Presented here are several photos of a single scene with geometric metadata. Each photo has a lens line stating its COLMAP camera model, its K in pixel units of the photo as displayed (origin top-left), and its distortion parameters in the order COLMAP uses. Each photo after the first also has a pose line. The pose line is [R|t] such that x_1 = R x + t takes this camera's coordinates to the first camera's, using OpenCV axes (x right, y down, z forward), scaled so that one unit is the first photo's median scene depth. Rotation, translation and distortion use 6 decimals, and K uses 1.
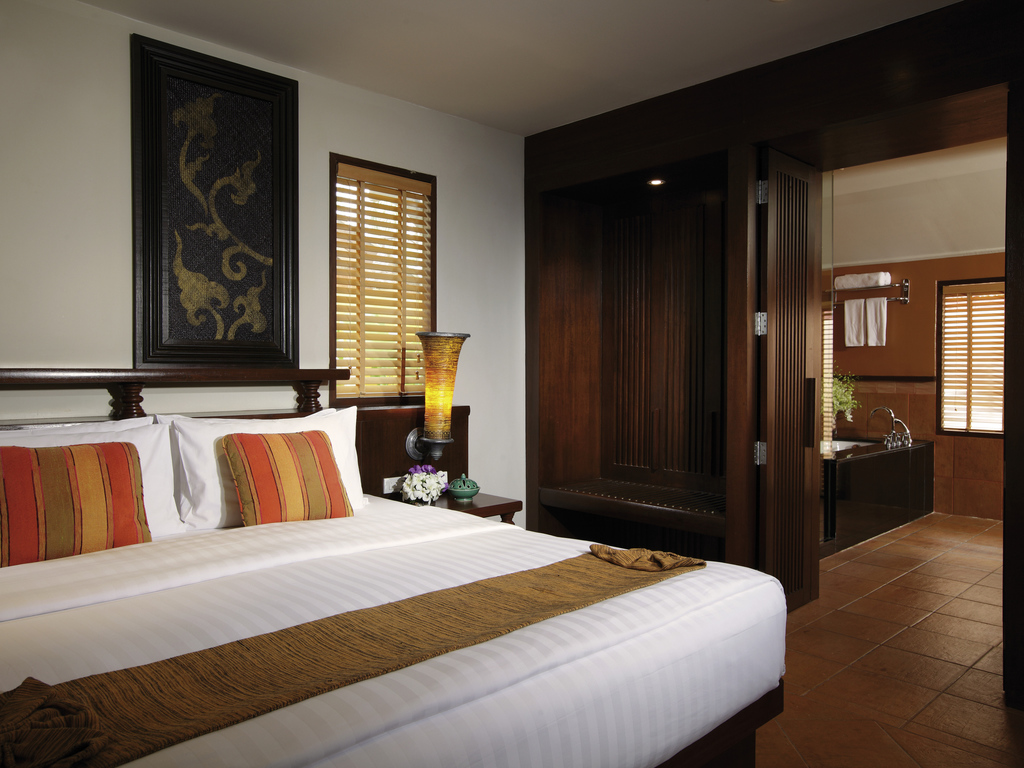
lens RADIAL K [[751.6, 0, 509.4], [0, 751.6, 381.6], [0, 0, 1]] dist [-0.011112, -0.001439]
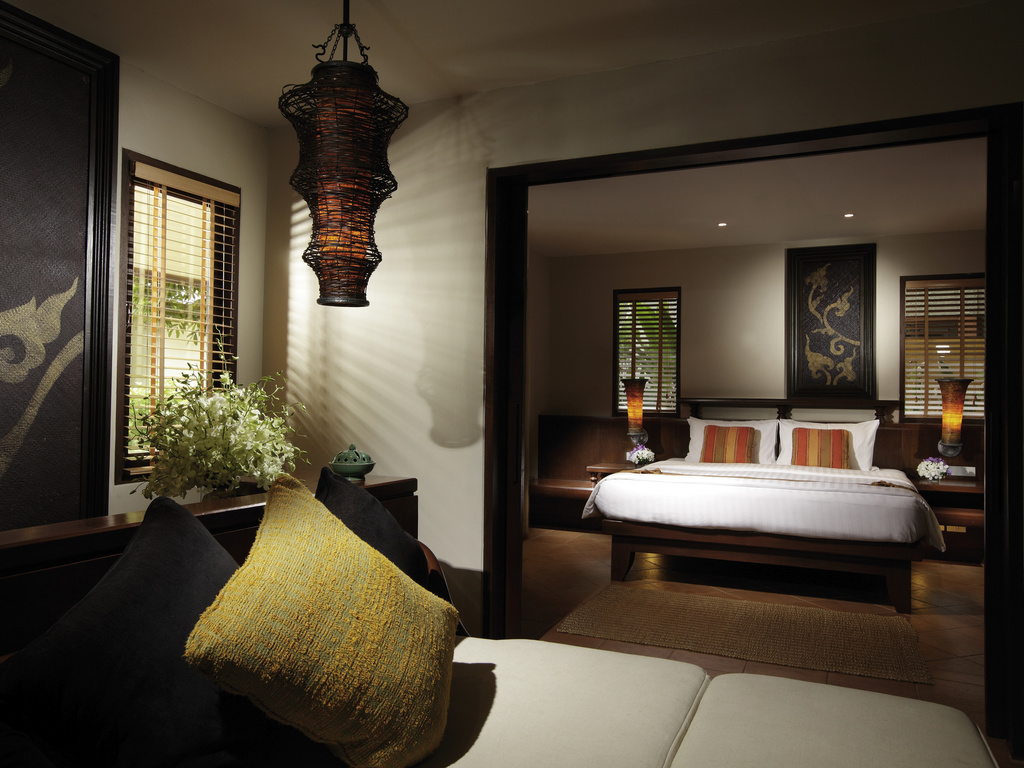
lens RADIAL K [[751.6, 0, 509.7], [0, 751.6, 387.4], [0, 0, 1]] dist [-0.011112, -0.001439]
pose [[0.375844, -0.005180, -0.926668, 1.154532], [-0.027607, 0.999478, -0.016784, 0.008422], [0.926271, 0.031891, 0.375505, -0.548188]]
